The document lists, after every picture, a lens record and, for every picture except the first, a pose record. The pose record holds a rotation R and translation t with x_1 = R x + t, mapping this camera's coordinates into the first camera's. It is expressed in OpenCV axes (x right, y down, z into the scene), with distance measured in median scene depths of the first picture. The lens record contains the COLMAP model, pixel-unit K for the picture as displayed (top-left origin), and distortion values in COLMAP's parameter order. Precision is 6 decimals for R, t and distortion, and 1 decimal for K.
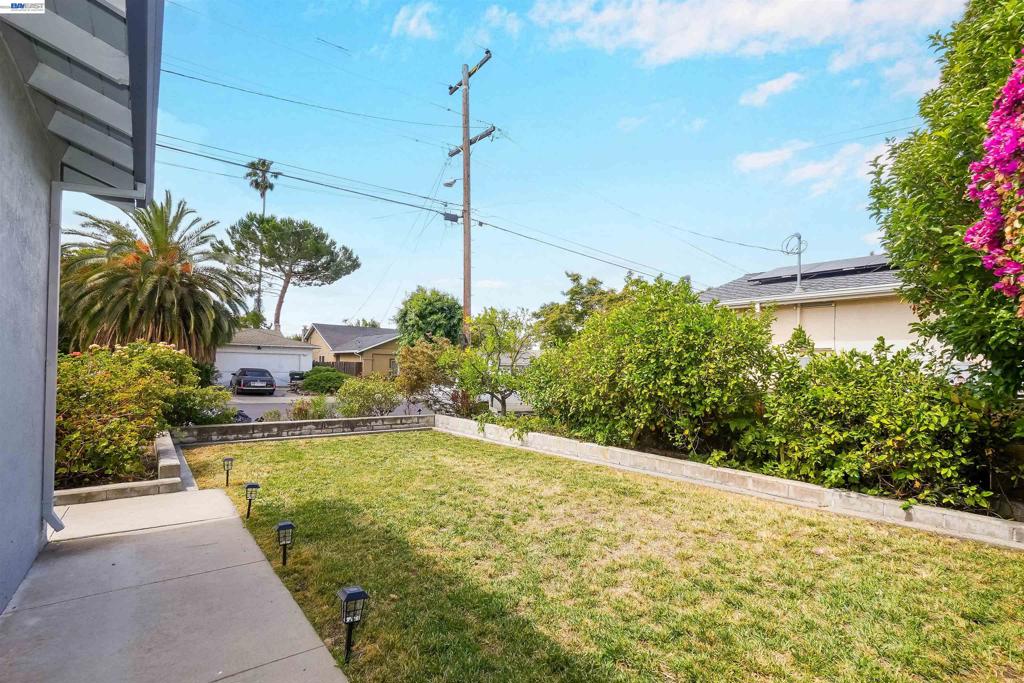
lens RADIAL K [[454.3, 0, 536.7], [0, 454.3, 363.5], [0, 0, 1]] dist [-0.008164, 0.004283]
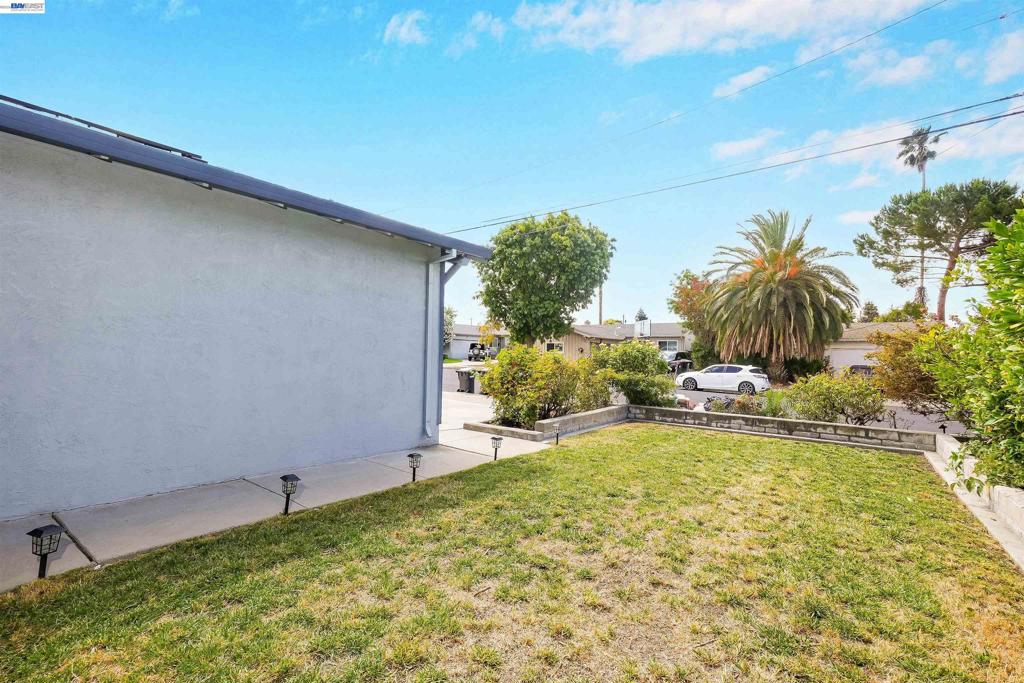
lens RADIAL K [[454.3, 0, 520.5], [0, 454.3, 343.5], [0, 0, 1]] dist [-0.008164, 0.004283]
pose [[0.233517, -0.036340, -0.971673, 0.127516], [-0.004905, 0.999245, -0.038550, 0.005193], [0.972340, 0.013768, 0.233162, 0.124152]]
